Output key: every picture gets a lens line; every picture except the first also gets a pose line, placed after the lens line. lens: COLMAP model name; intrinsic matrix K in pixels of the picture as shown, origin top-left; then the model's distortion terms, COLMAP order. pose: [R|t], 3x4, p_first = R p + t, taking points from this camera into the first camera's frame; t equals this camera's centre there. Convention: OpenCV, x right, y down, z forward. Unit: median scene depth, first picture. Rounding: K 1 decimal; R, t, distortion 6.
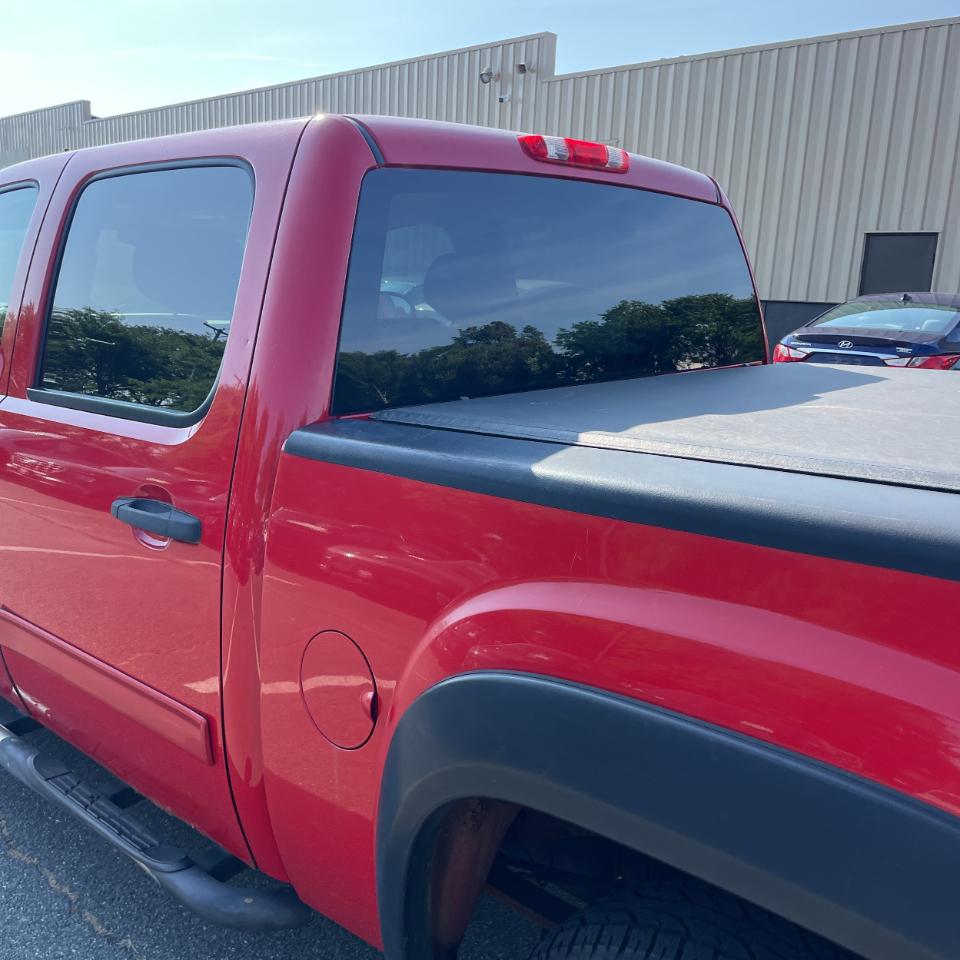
lens RADIAL K [[956.2, 0, 470.4], [0, 956.2, 481.7], [0, 0, 1]] dist [0.149865, -0.323068]
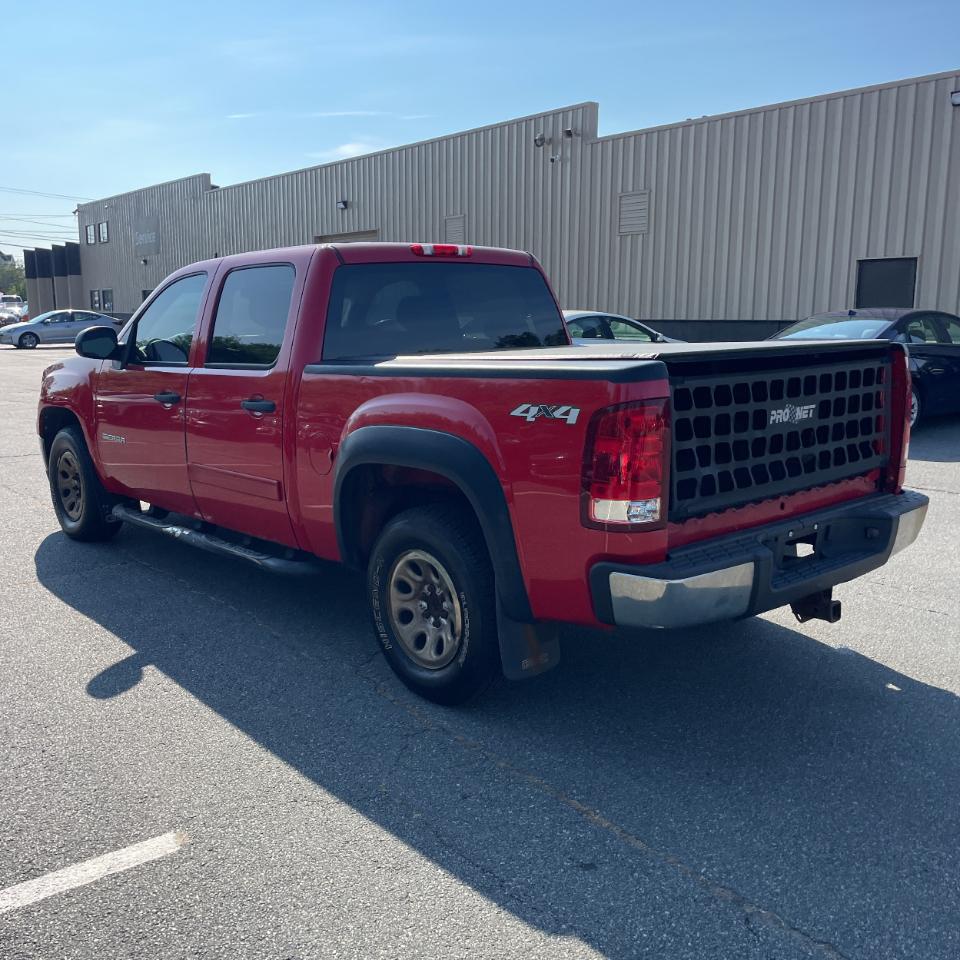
lens RADIAL K [[966.5, 0, 480.0], [0, 966.5, 480.0], [0, 0, 1]] dist [0.066420, -0.074285]
pose [[0.994654, -0.021458, -0.101008, 0.057684], [0.017419, 0.999019, -0.040702, 0.039143], [0.101782, 0.038725, 0.994053, -0.166183]]
